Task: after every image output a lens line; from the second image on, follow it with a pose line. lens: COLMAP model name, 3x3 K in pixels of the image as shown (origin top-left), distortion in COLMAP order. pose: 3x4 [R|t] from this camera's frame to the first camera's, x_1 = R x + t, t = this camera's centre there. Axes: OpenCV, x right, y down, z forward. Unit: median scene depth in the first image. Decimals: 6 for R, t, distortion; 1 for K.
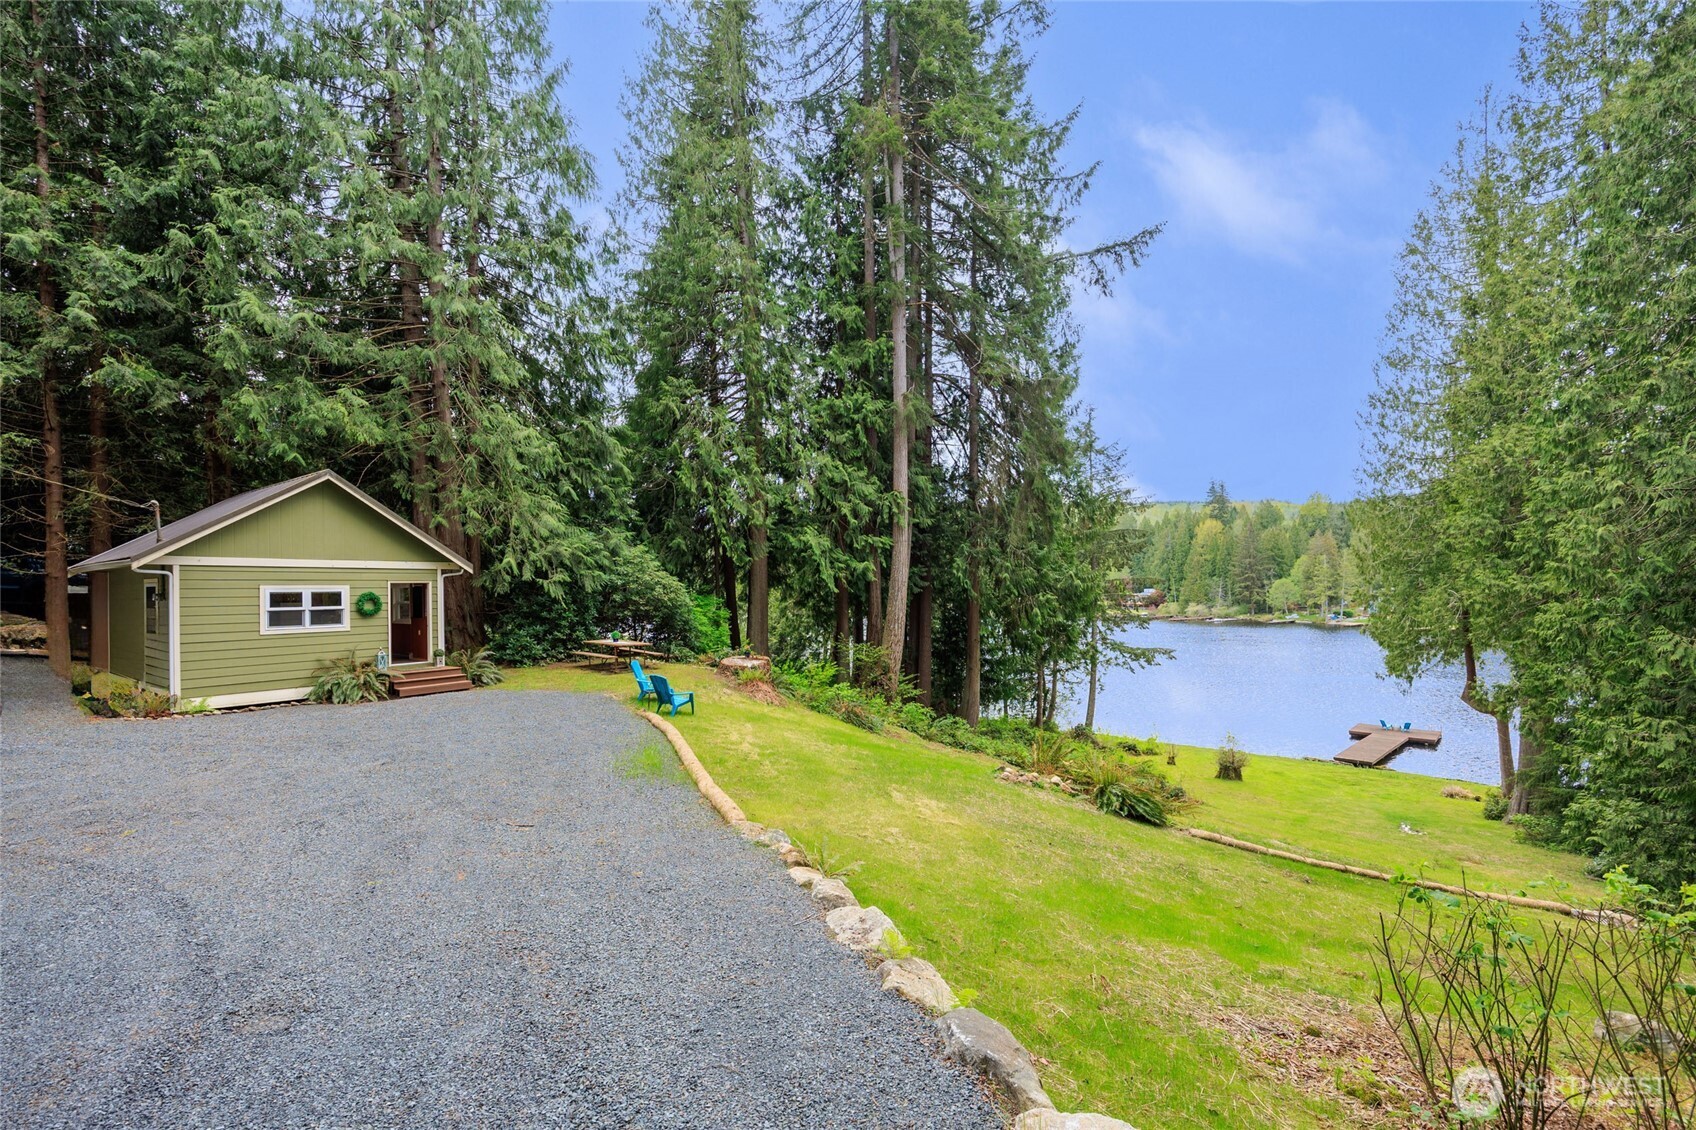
lens RADIAL K [[705.8, 0, 845.7], [0, 705.8, 586.5], [0, 0, 1]] dist [-0.003462, 0.001633]
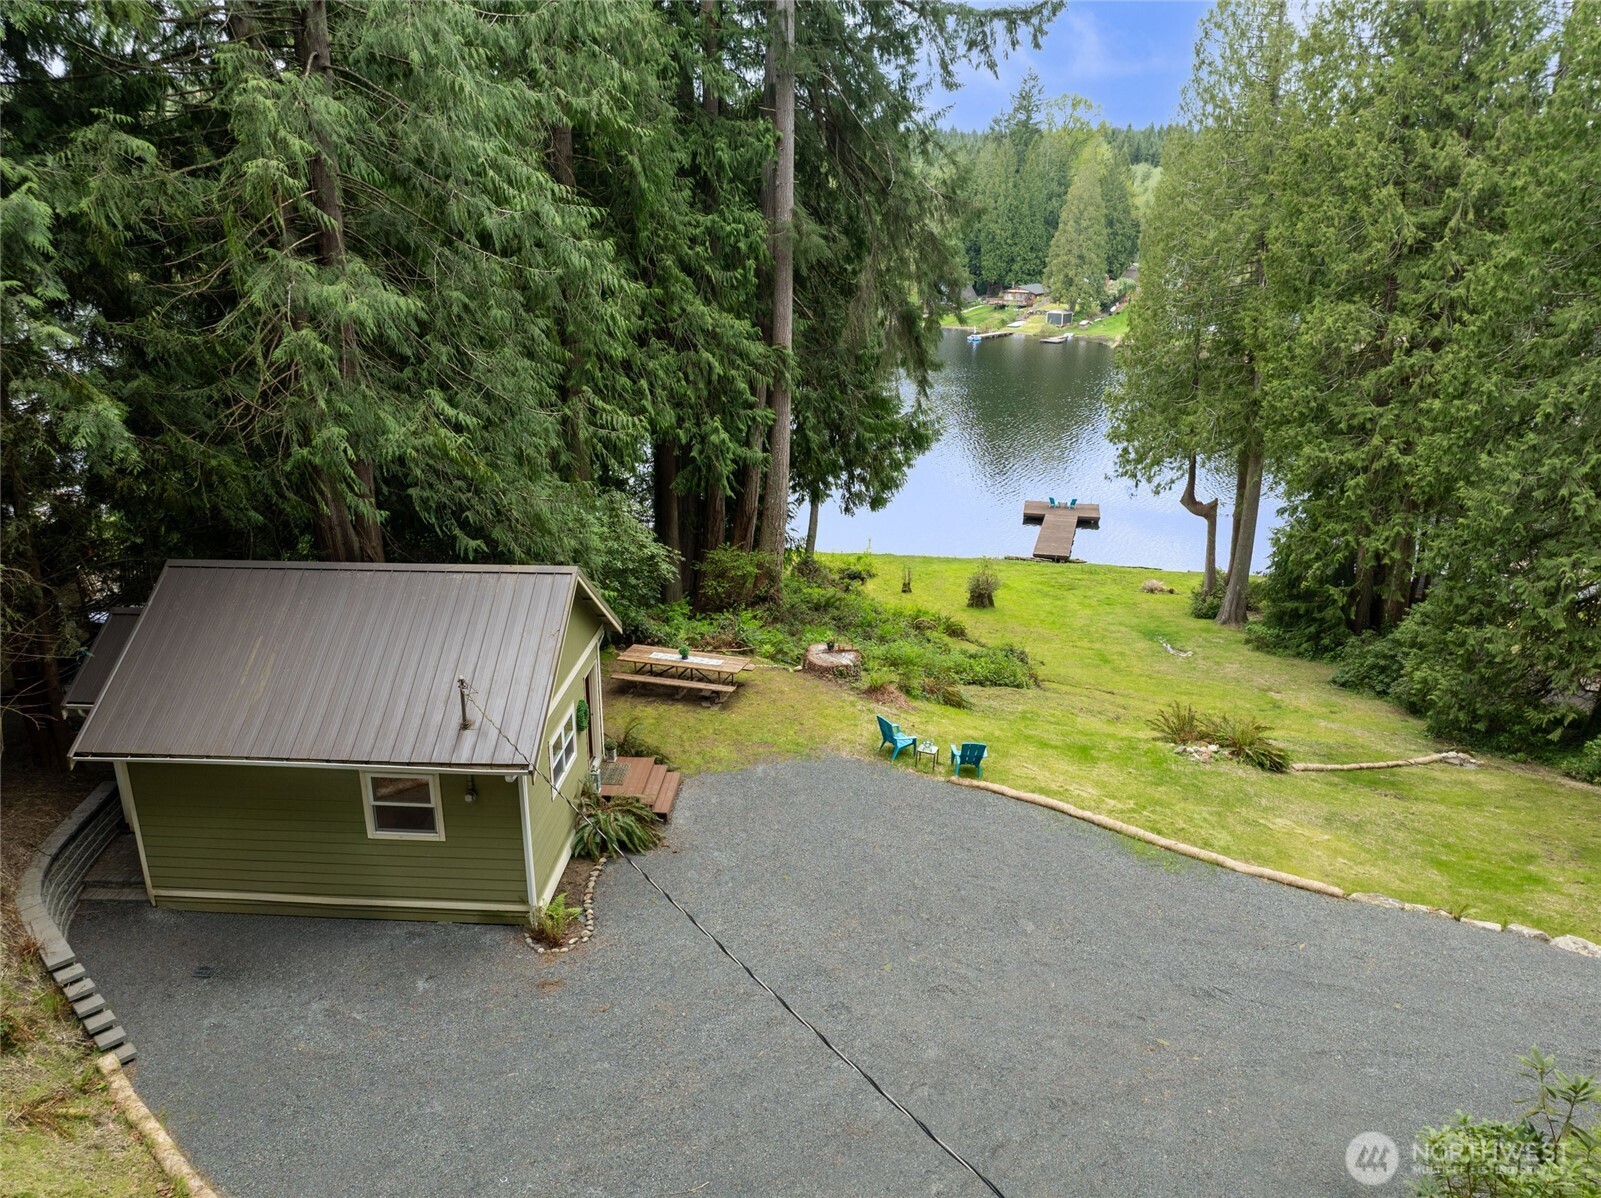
lens RADIAL K [[1133.5, 0, 798.2], [0, 1133.5, 595.0], [0, 0, 1]] dist [-0.035091, -0.008410]
pose [[0.839343, -0.148098, 0.523040, -0.639371], [-0.020888, 0.952676, 0.303268, -0.274019], [-0.543201, -0.265471, 0.796528, -0.031292]]
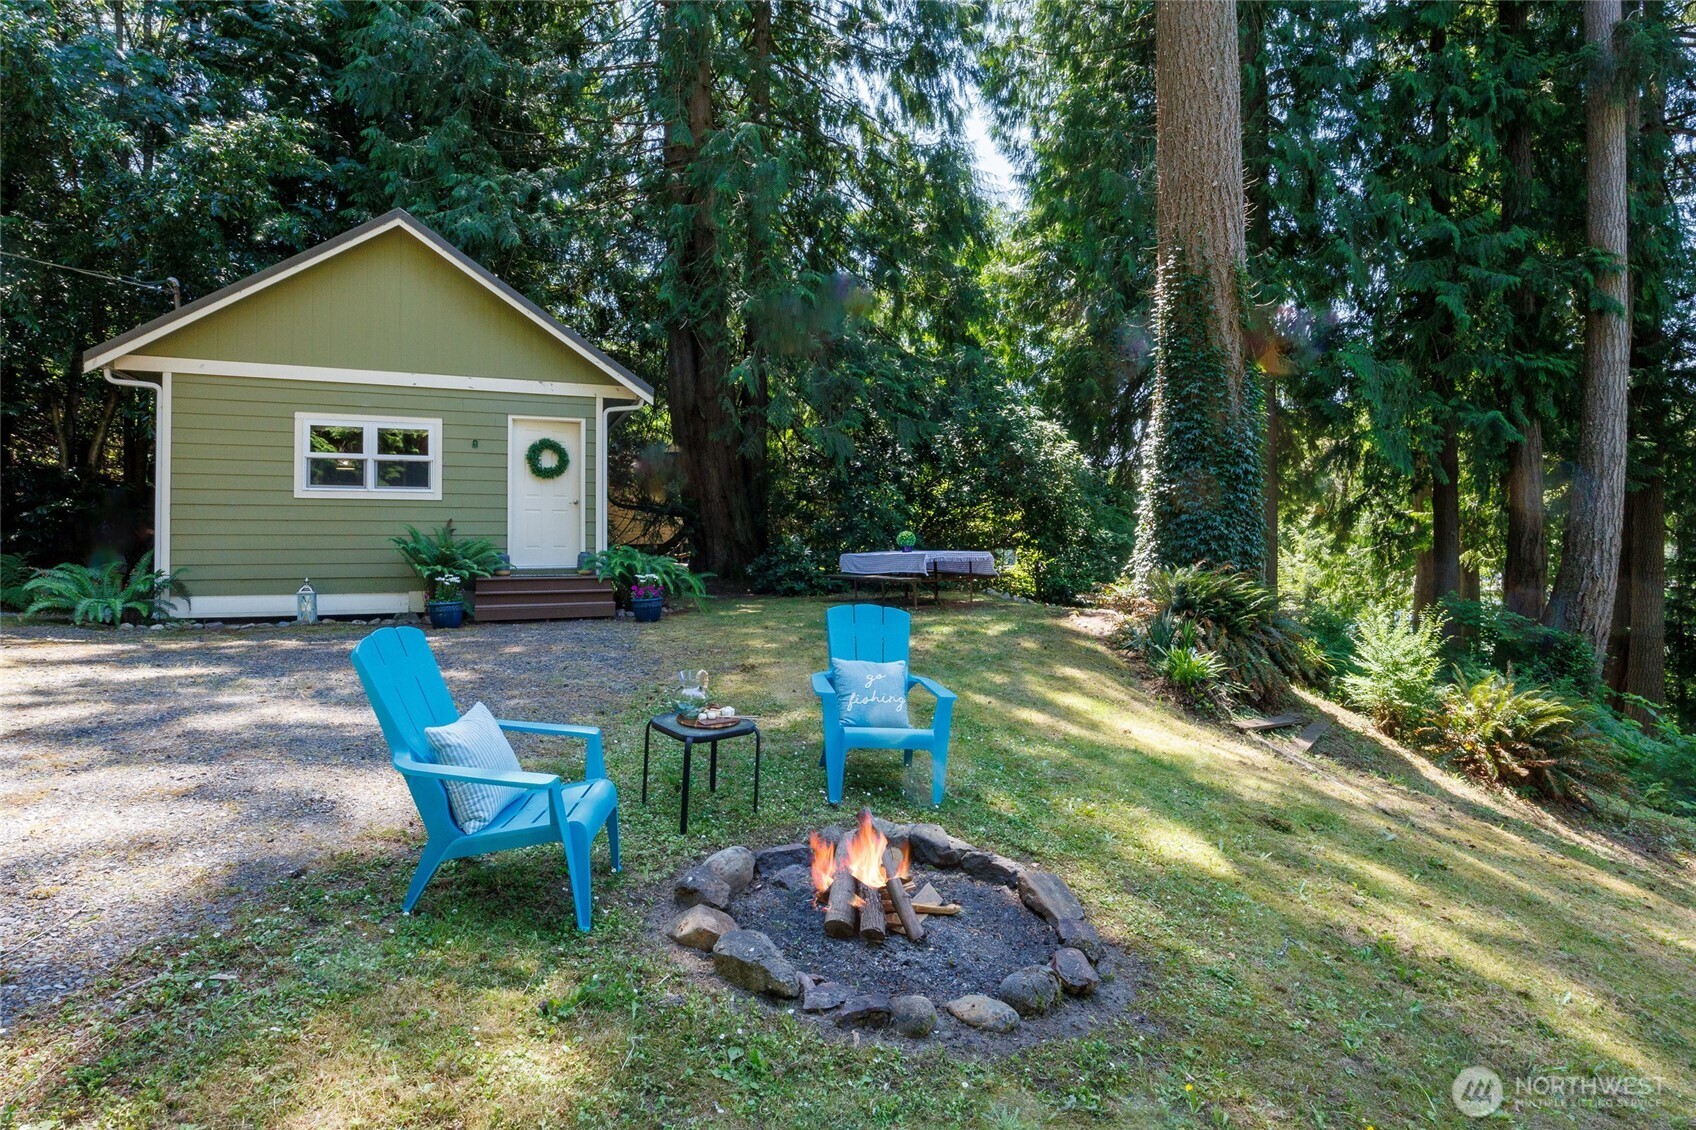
lens RADIAL K [[834.8, 0, 904.3], [0, 834.8, 534.8], [0, 0, 1]] dist [-0.017657, 0.002603]
pose [[0.841885, 0.004411, -0.539639, -0.015776], [-0.007250, 0.999969, -0.003136, 0.051637], [0.539609, 0.006553, 0.841890, 0.365736]]
